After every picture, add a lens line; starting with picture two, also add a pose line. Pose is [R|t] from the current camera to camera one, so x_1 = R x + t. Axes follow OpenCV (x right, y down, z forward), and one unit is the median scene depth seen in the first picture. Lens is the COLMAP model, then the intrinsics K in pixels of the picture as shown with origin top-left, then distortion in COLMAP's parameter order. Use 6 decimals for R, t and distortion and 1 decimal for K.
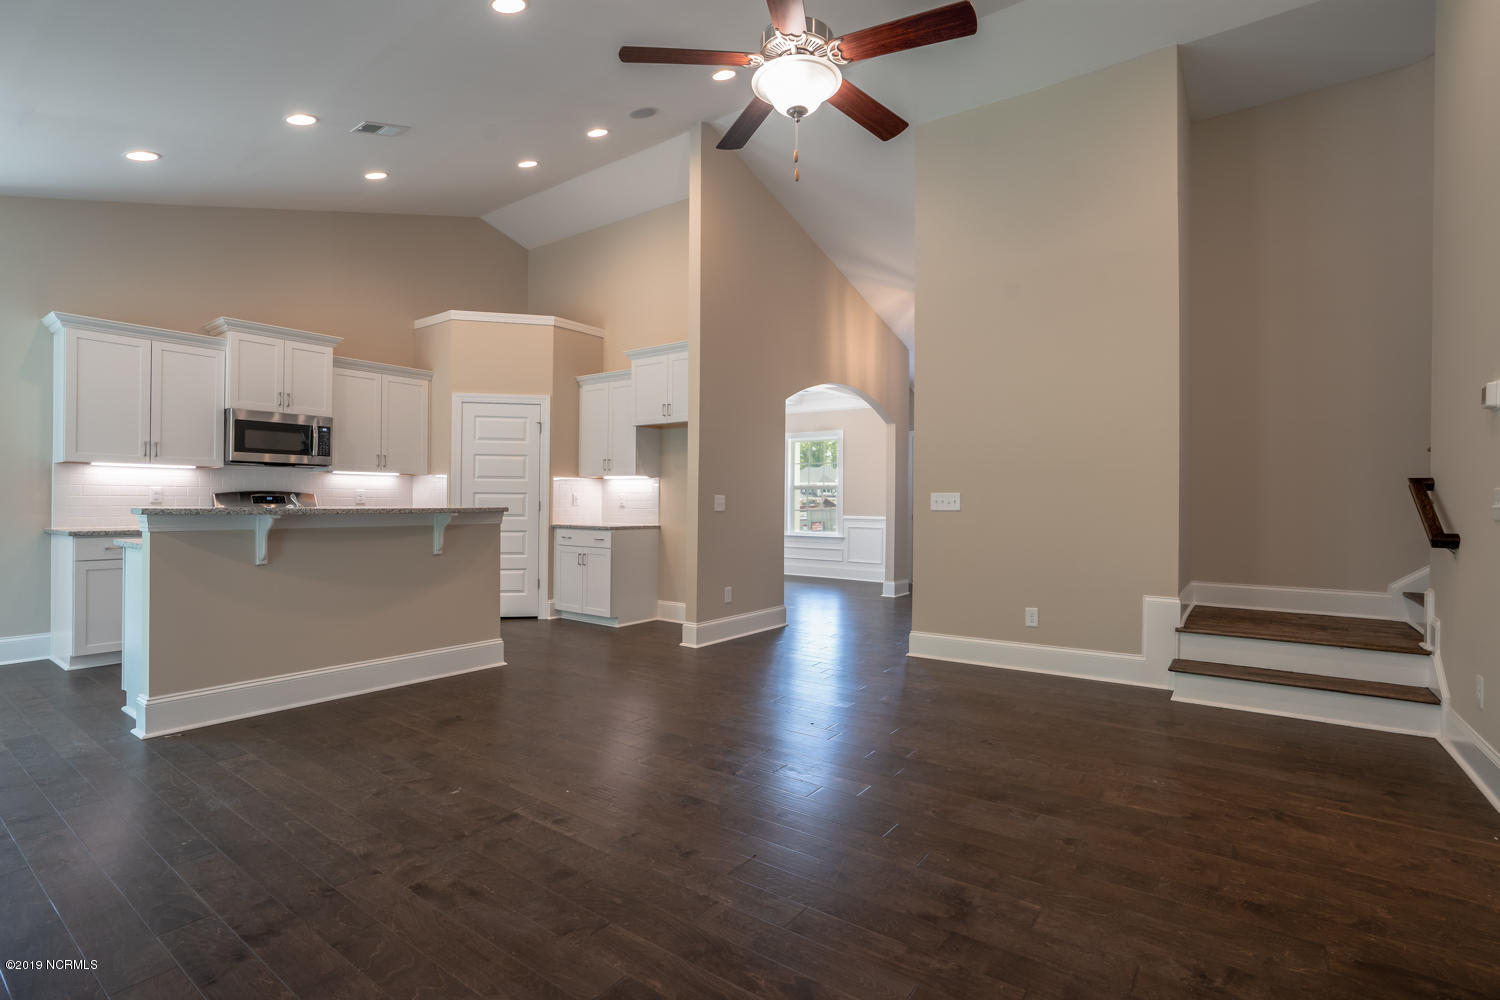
lens RADIAL K [[692.7, 0, 746.1], [0, 692.7, 504.3], [0, 0, 1]] dist [-0.046658, 0.021886]
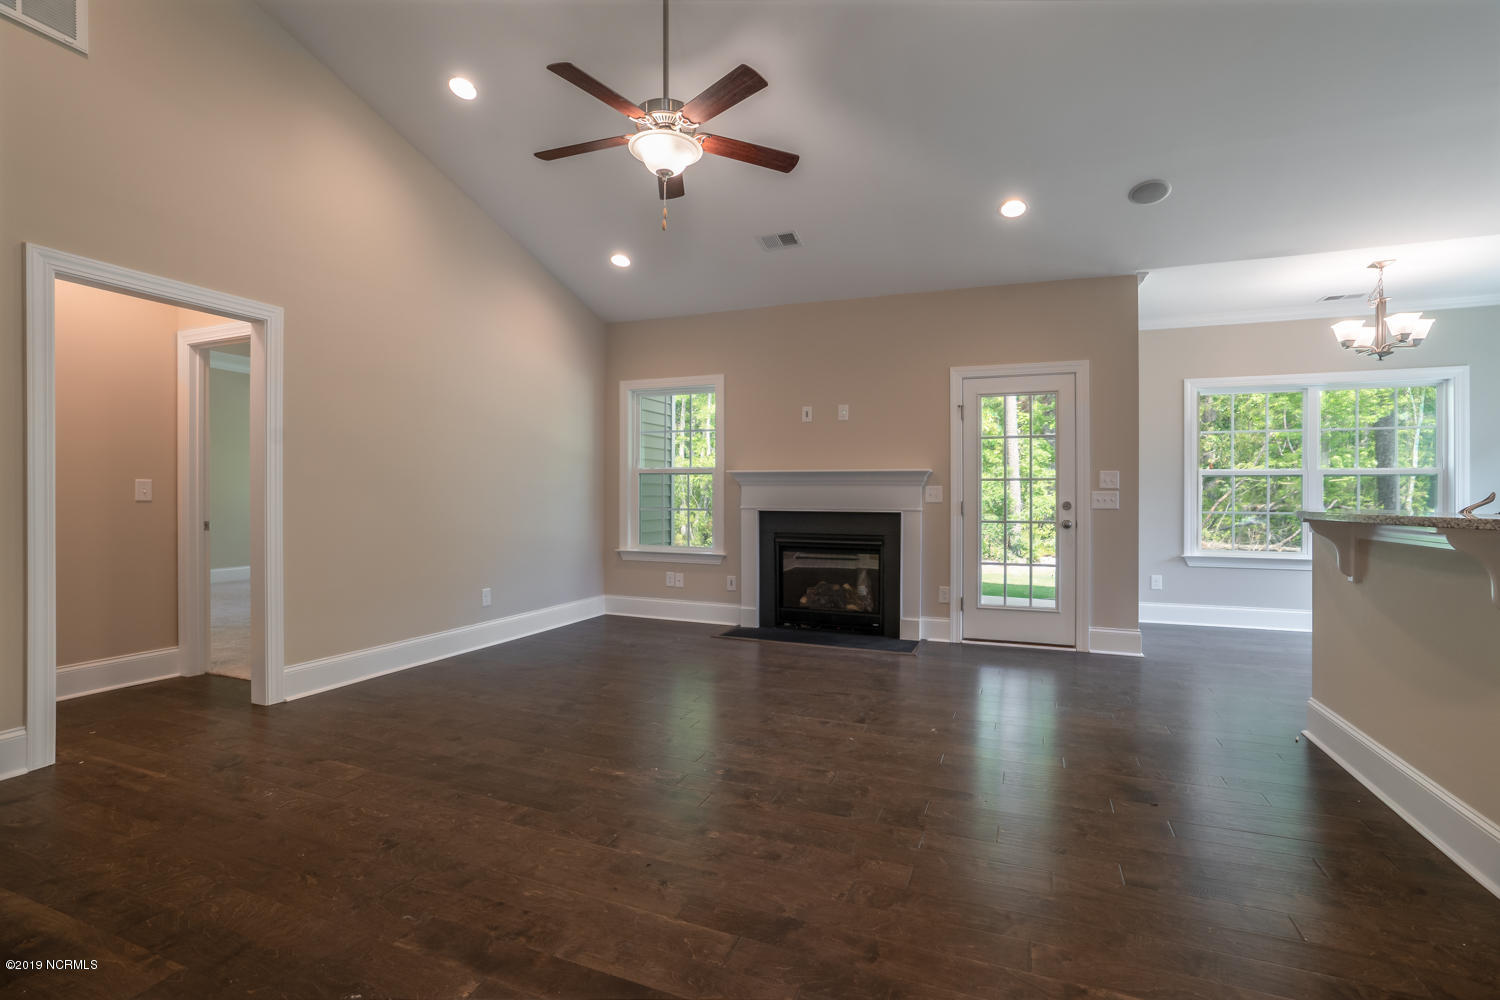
lens RADIAL K [[717.6, 0, 753.0], [0, 717.6, 493.0], [0, 0, 1]] dist [-0.048606, 0.024616]
pose [[-0.967226, -0.012253, -0.253623, 0.240658], [-0.013242, 0.999910, 0.002192, -0.009678], [0.253573, 0.005478, -0.967301, 2.303665]]
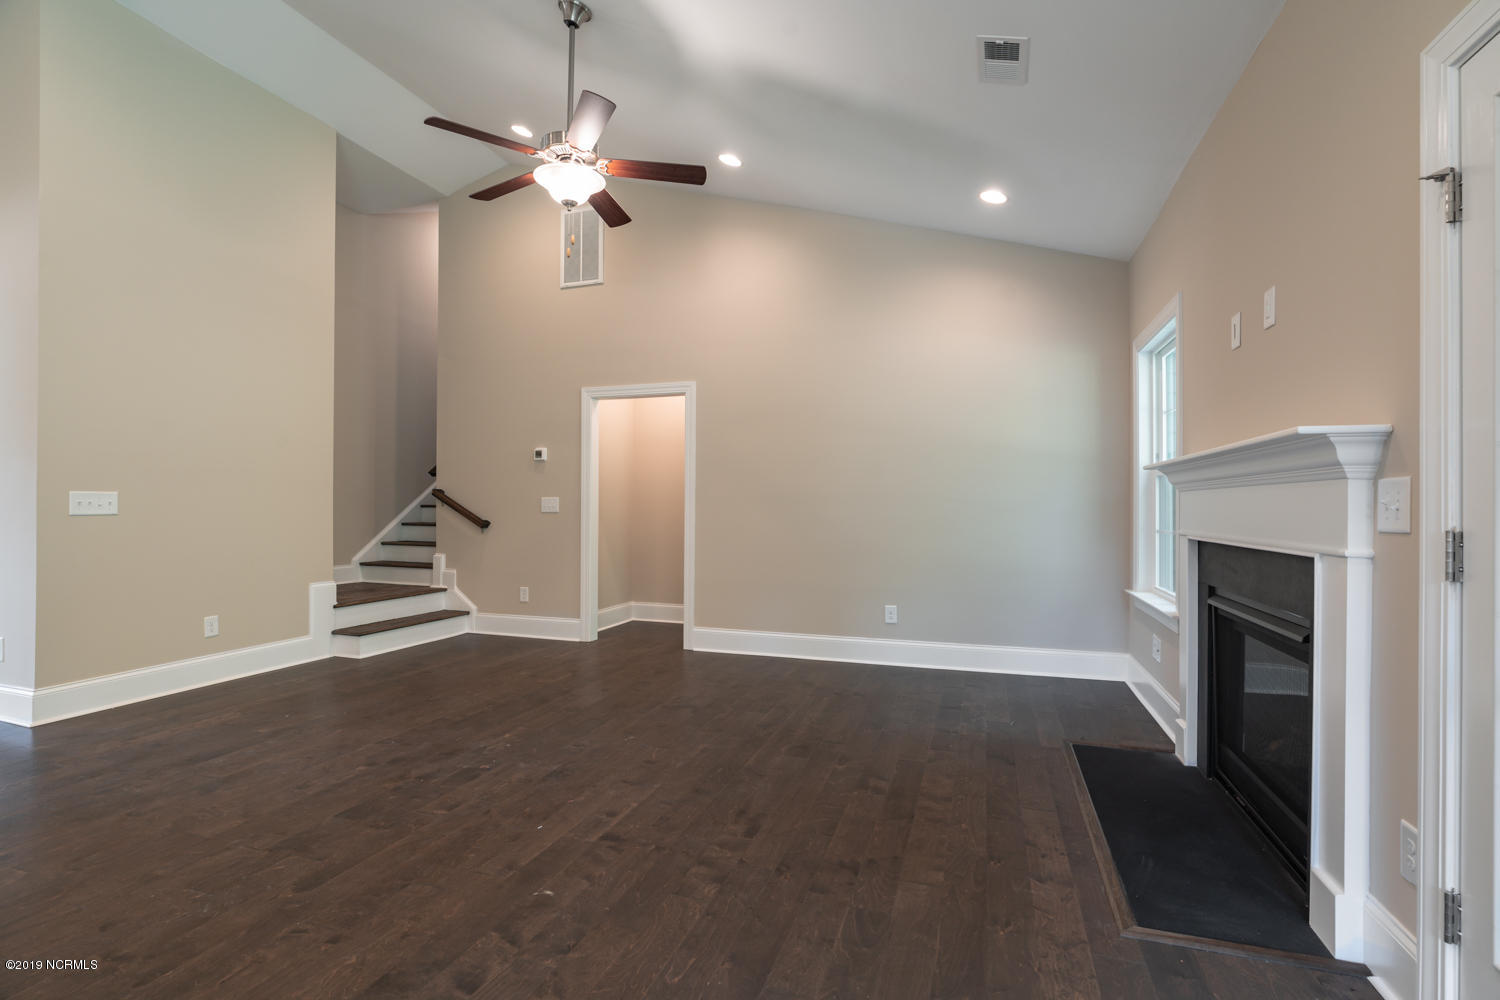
lens RADIAL K [[692.7, 0, 746.1], [0, 692.7, 504.3], [0, 0, 1]] dist [-0.046658, 0.021886]
pose [[-0.292607, -0.003013, 0.956228, -1.283279], [-0.000029, 0.999995, 0.003142, -0.009831], [-0.956233, 0.000892, -0.292605, 1.073743]]
